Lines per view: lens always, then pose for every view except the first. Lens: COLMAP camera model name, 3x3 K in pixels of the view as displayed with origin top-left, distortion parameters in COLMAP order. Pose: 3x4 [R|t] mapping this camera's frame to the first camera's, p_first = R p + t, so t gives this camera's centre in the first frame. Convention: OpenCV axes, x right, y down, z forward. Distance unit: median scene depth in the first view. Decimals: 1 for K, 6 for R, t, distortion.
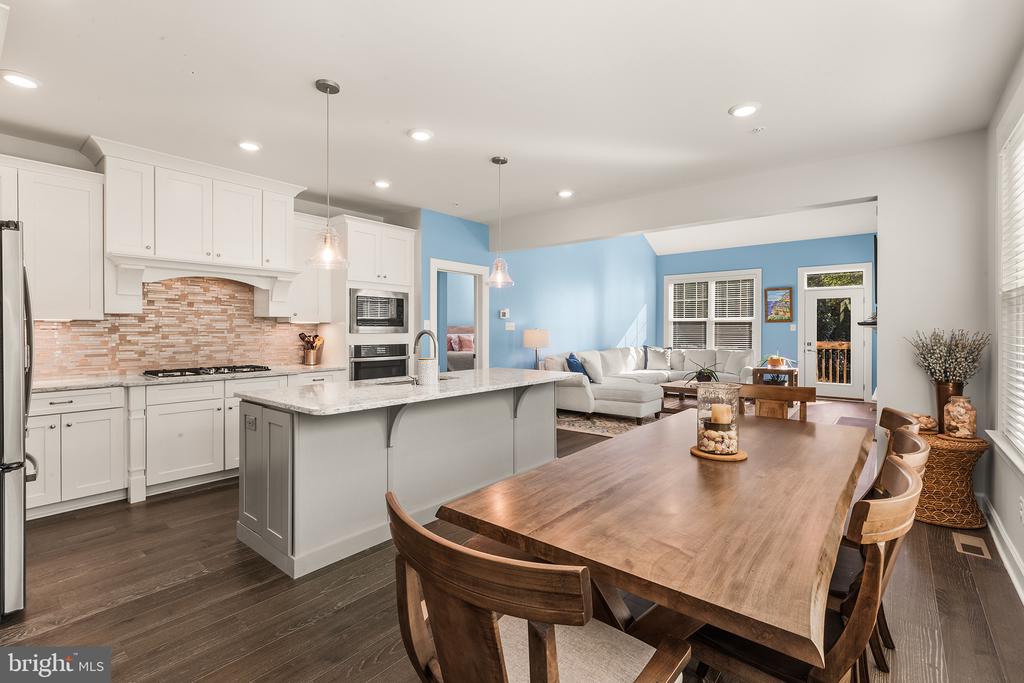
lens RADIAL K [[464.2, 0, 510.5], [0, 464.2, 329.5], [0, 0, 1]] dist [0.005073, -0.001079]
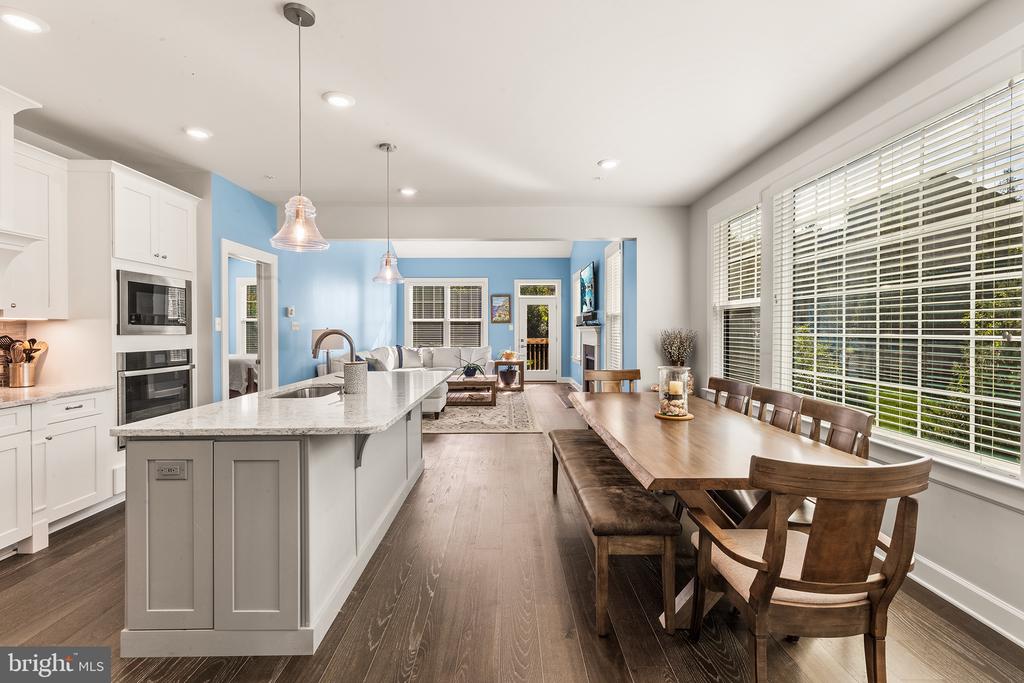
lens RADIAL K [[464.2, 0, 513.9], [0, 464.2, 332.2], [0, 0, 1]] dist [0.005073, -0.001079]
pose [[0.761728, -0.006604, 0.647863, -0.318510], [0.003013, 0.999973, 0.006651, 0.000429], [-0.647890, -0.003114, 0.761727, 0.092557]]
